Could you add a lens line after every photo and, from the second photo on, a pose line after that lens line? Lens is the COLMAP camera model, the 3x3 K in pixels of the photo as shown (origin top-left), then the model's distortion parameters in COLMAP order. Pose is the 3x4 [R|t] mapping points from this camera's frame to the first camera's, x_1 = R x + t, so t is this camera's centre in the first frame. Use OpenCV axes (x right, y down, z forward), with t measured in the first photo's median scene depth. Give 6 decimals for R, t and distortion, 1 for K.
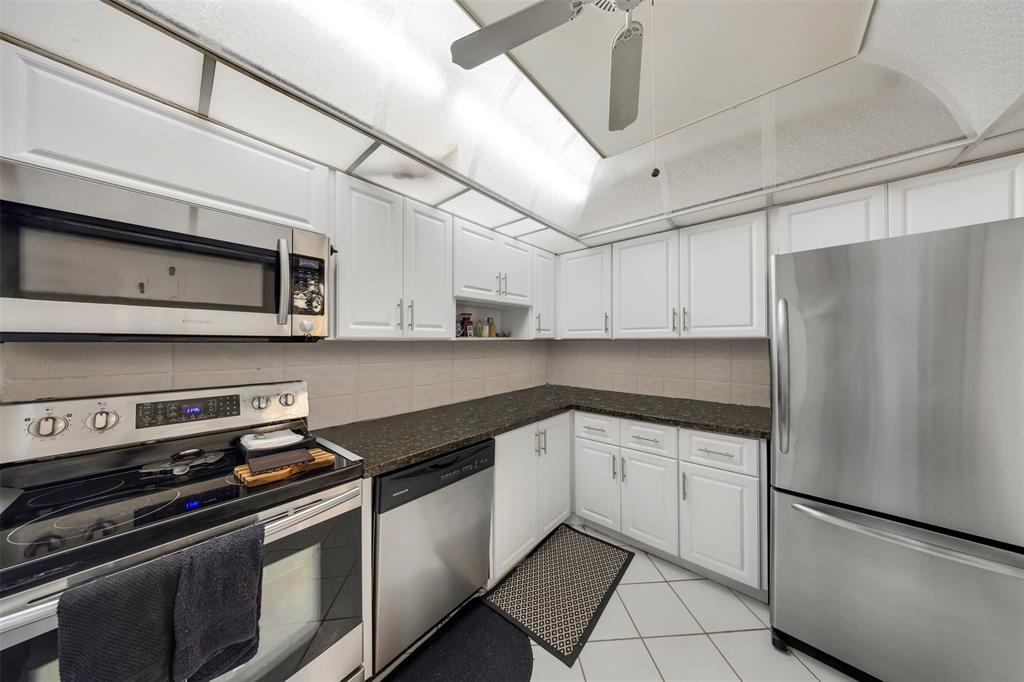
lens RADIAL K [[299.0, 0, 515.7], [0, 299.0, 340.9], [0, 0, 1]] dist [-0.001138, -0.000064]
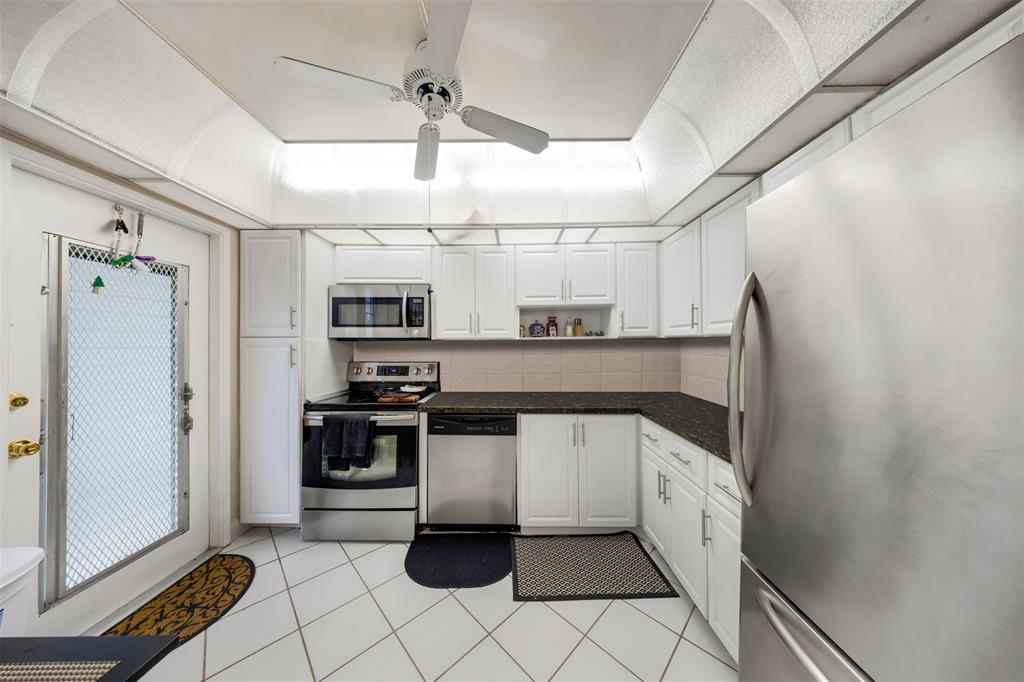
lens RADIAL K [[299.0, 0, 512.1], [0, 299.0, 341.7], [0, 0, 1]] dist [-0.001138, -0.000064]
pose [[0.649294, -0.003656, -0.760529, 0.742620], [0.003900, 0.999991, -0.001477, 0.009346], [0.760528, -0.002007, 0.649302, 0.122937]]
